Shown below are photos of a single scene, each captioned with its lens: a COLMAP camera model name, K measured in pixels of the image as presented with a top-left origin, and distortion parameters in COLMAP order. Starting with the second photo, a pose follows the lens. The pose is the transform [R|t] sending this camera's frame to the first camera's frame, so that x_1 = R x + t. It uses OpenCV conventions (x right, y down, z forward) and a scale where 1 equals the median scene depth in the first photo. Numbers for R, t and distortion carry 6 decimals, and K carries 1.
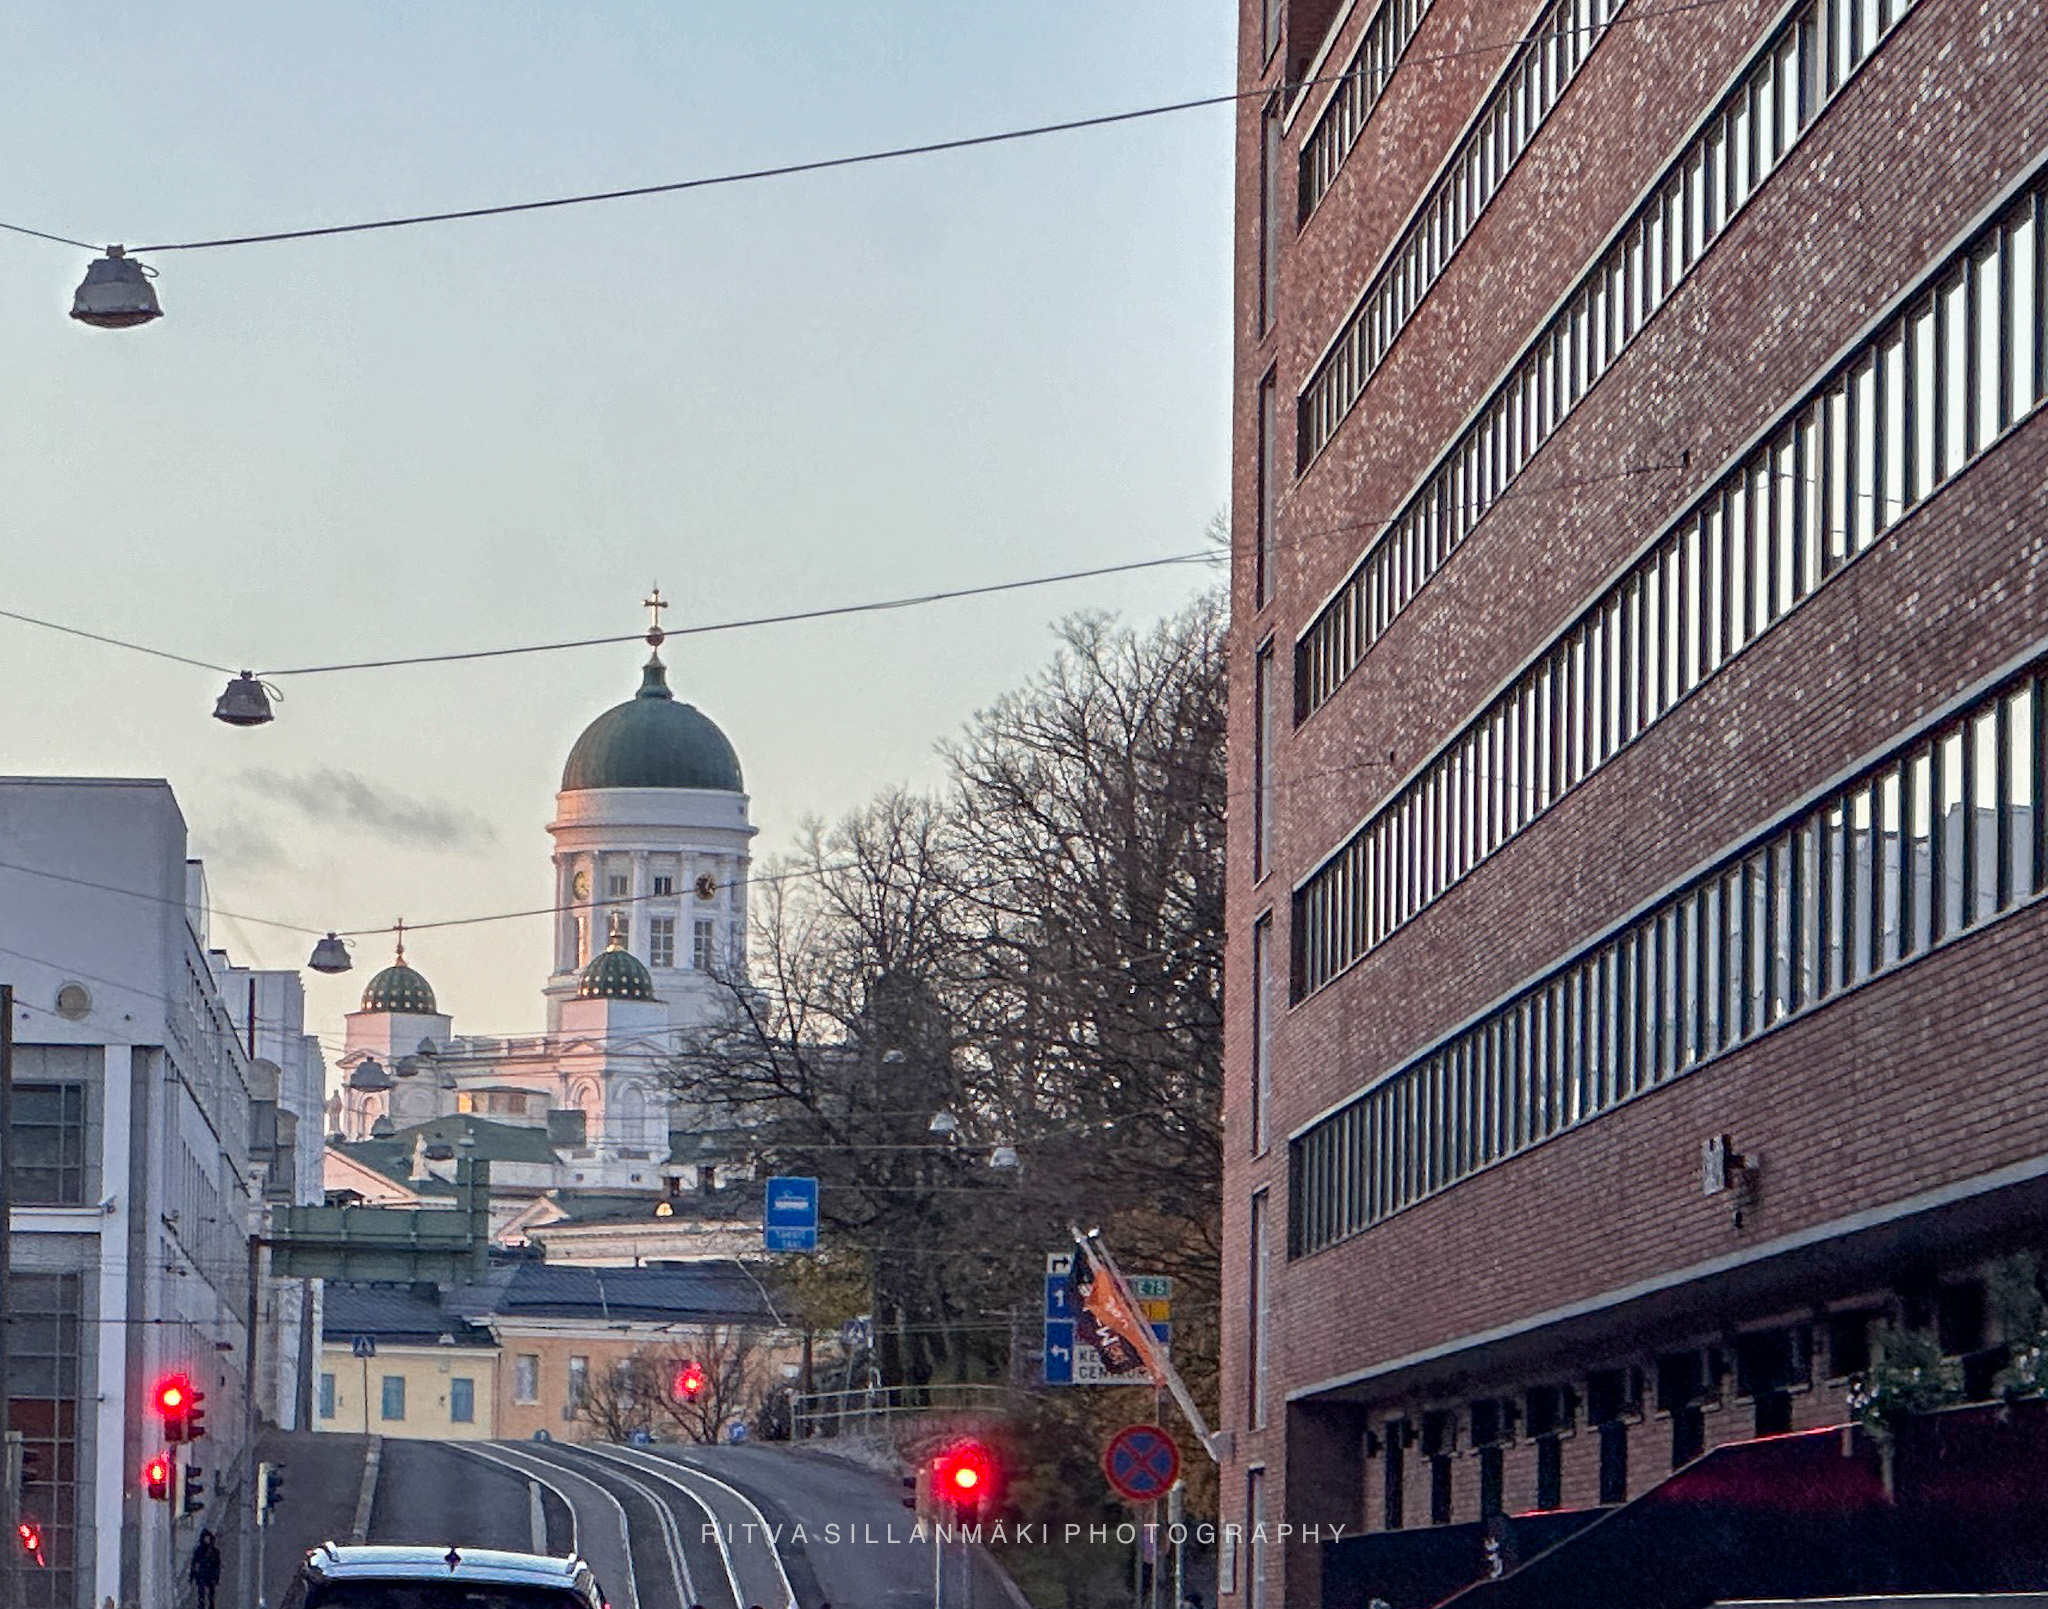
lens RADIAL K [[10439.6, 0, 1005.4], [0, 10439.6, 790.6], [0, 0, 1]] dist [-0.537585, 0.000000]
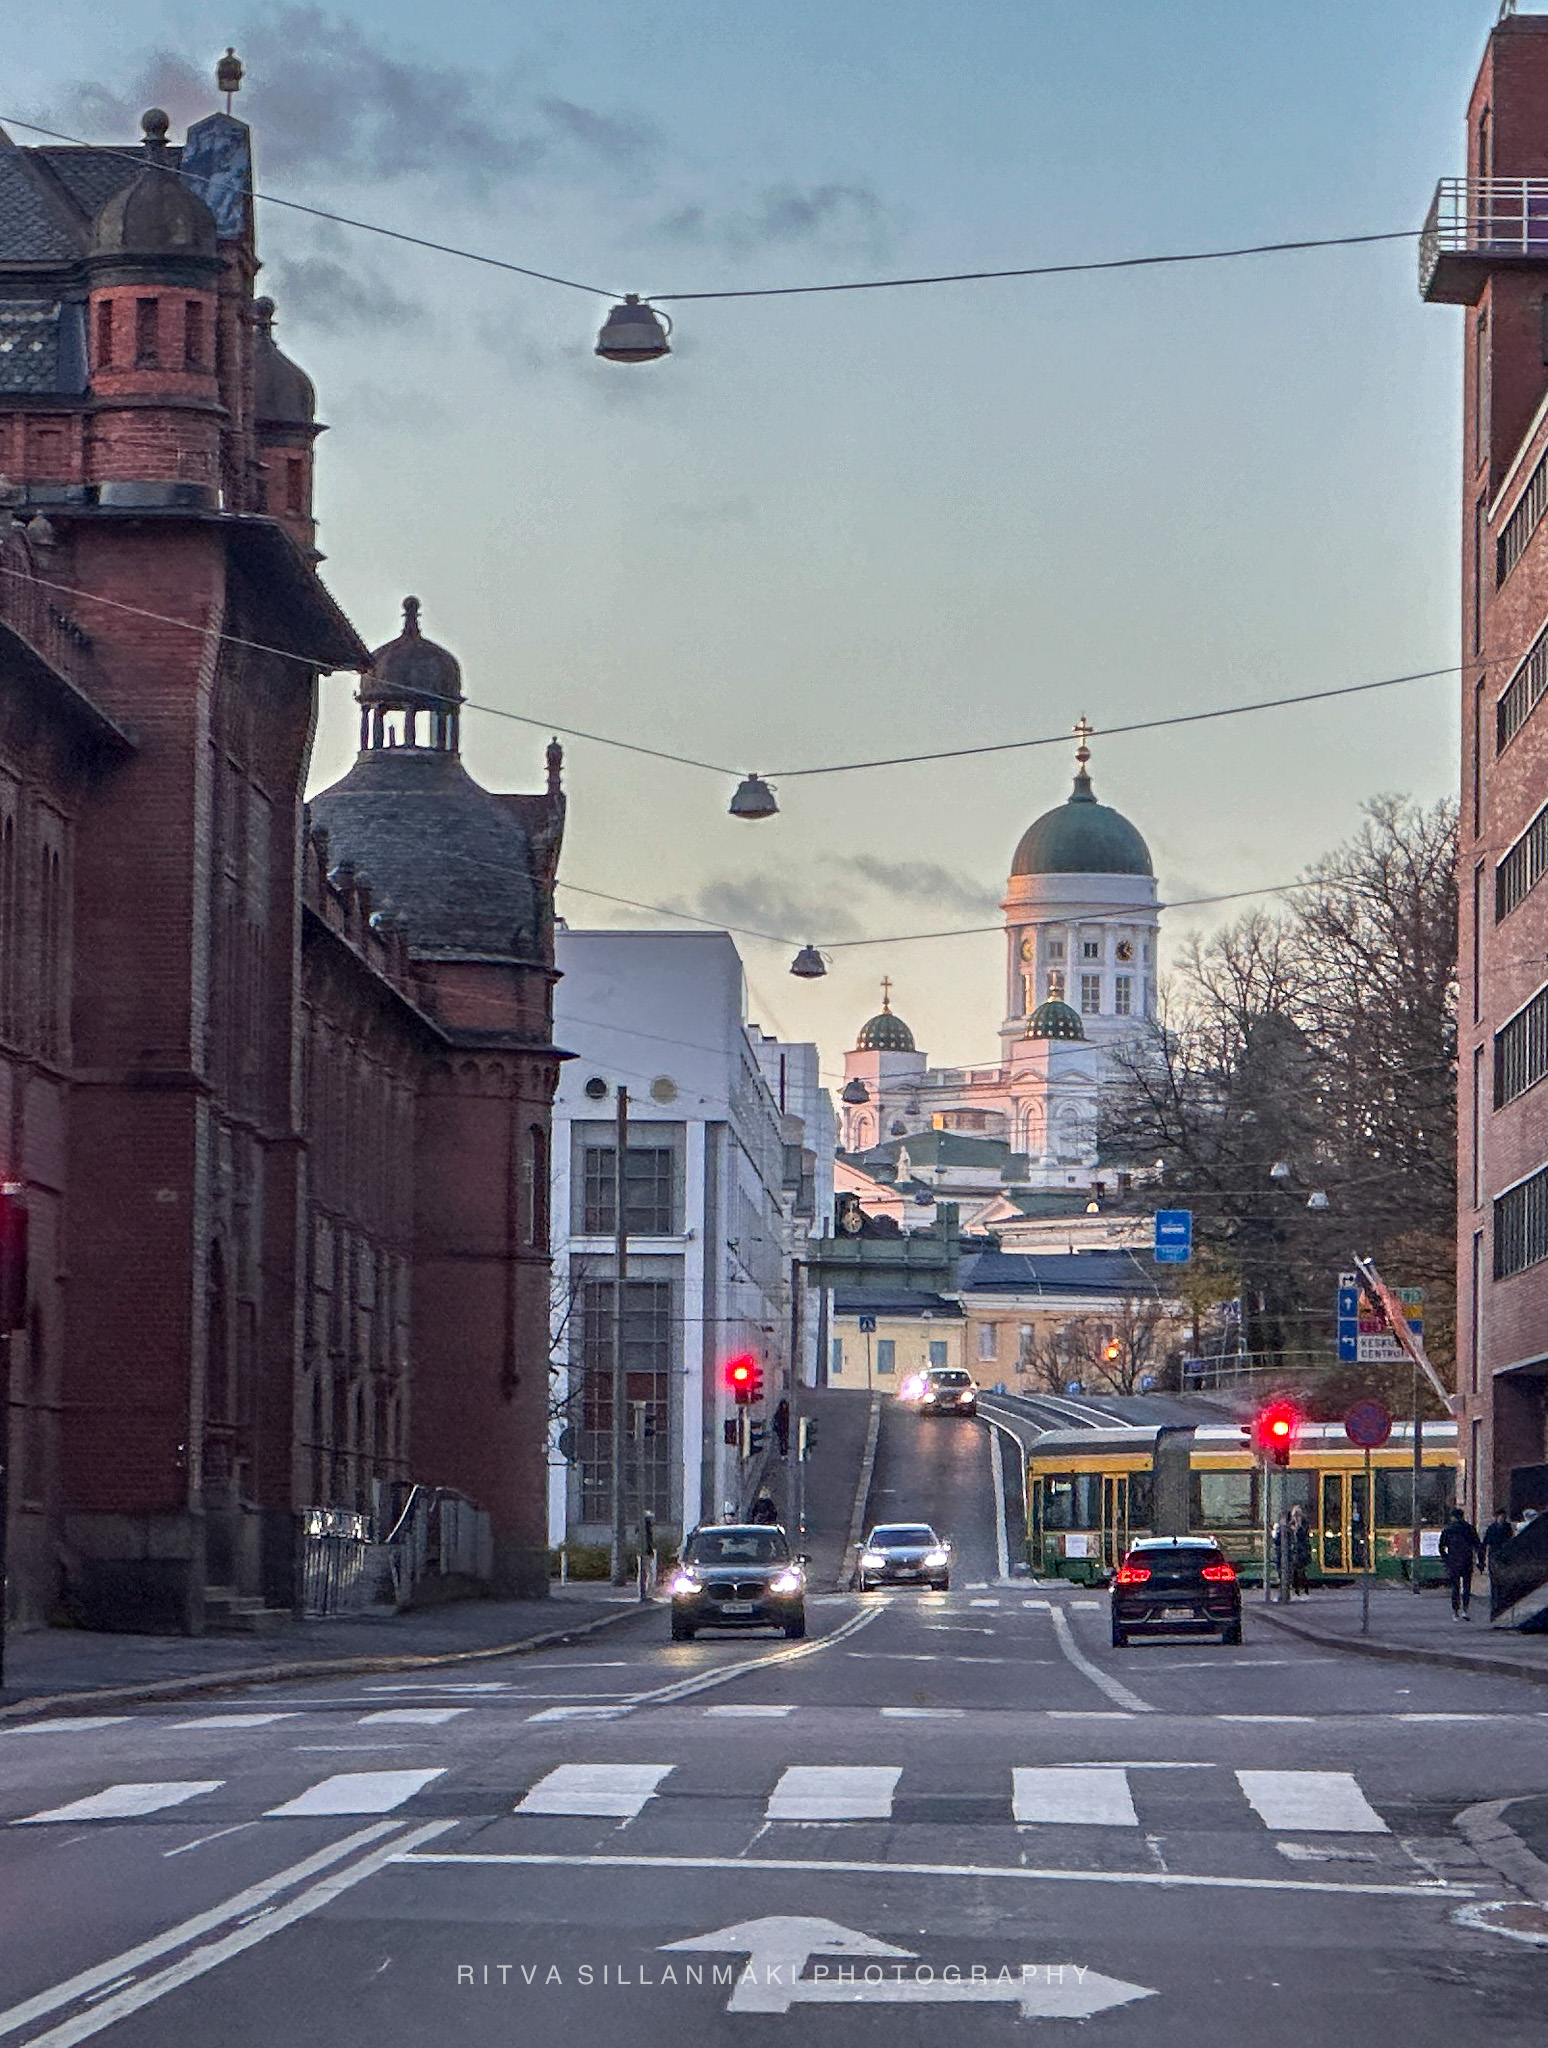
lens RADIAL K [[10224.1, 0, 776.9], [0, 10224.1, 1016.7], [0, 0, 1]] dist [-0.490666, 0.000000]
pose [[0.997757, -0.008431, -0.066410, 0.016728], [0.010426, 0.999503, 0.029754, -0.028670], [0.066126, -0.030380, 0.997349, -0.356285]]
